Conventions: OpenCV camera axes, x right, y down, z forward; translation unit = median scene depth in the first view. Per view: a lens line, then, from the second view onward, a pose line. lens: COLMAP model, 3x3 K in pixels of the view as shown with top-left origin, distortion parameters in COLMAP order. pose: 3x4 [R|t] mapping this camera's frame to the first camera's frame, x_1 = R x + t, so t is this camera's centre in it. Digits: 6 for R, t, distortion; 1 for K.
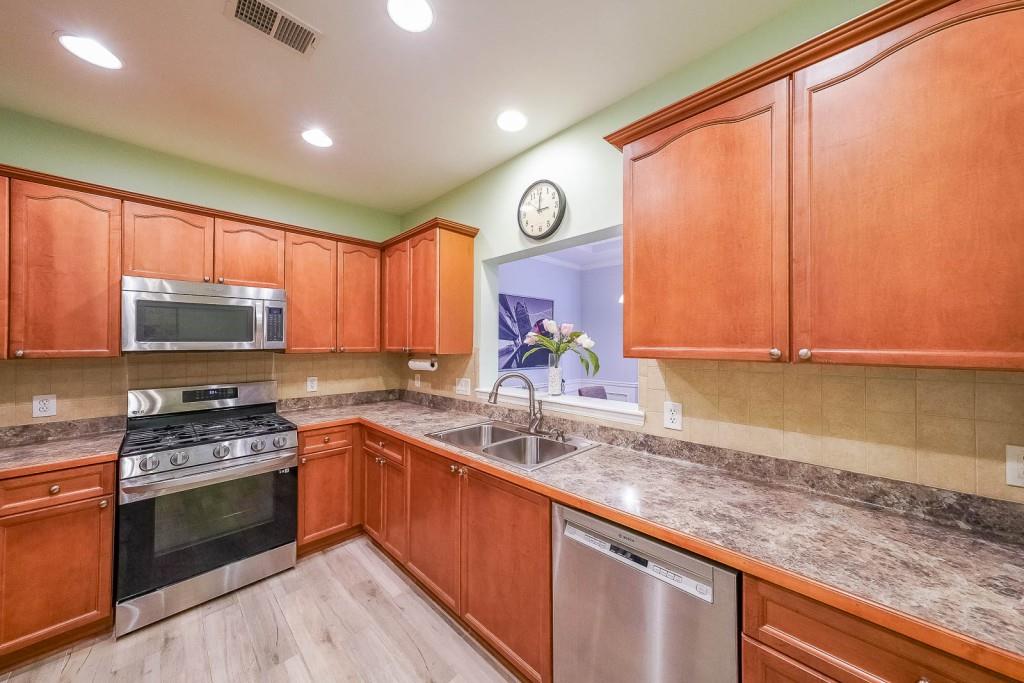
lens RADIAL K [[343.4, 0, 511.6], [0, 343.4, 342.7], [0, 0, 1]] dist [0.005362, 0.000504]
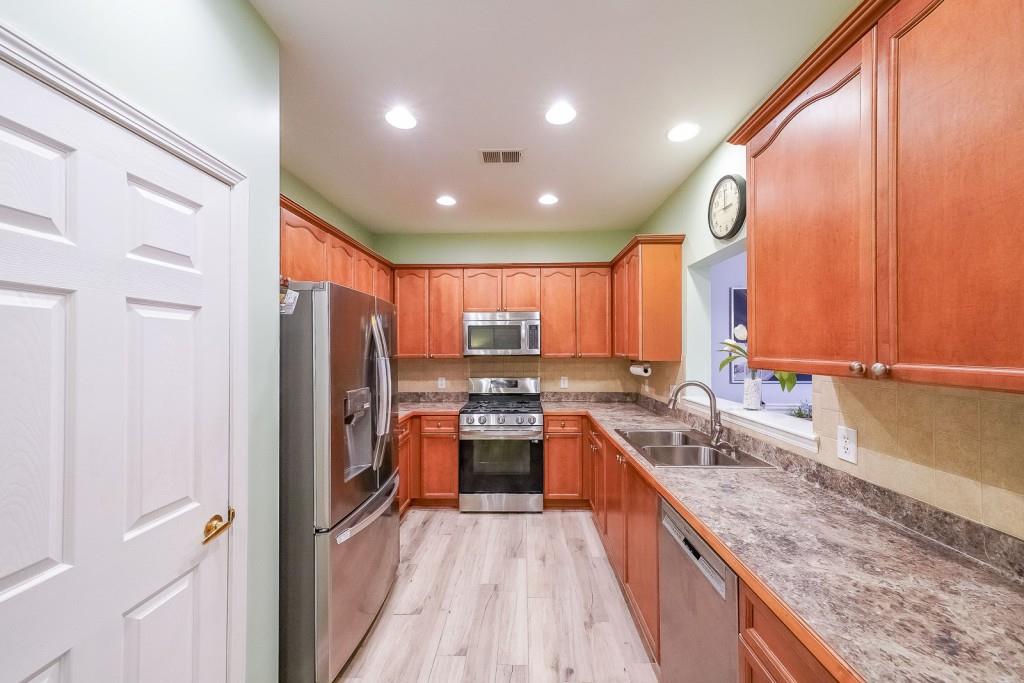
lens RADIAL K [[369.7, 0, 512.3], [0, 369.7, 349.0], [0, 0, 1]] dist [0.009867, 0.000042]
pose [[0.683921, -0.001308, -0.729555, 0.463544], [0.004920, 0.999984, 0.002820, -0.011089], [0.729540, -0.005518, 0.683916, -0.122717]]
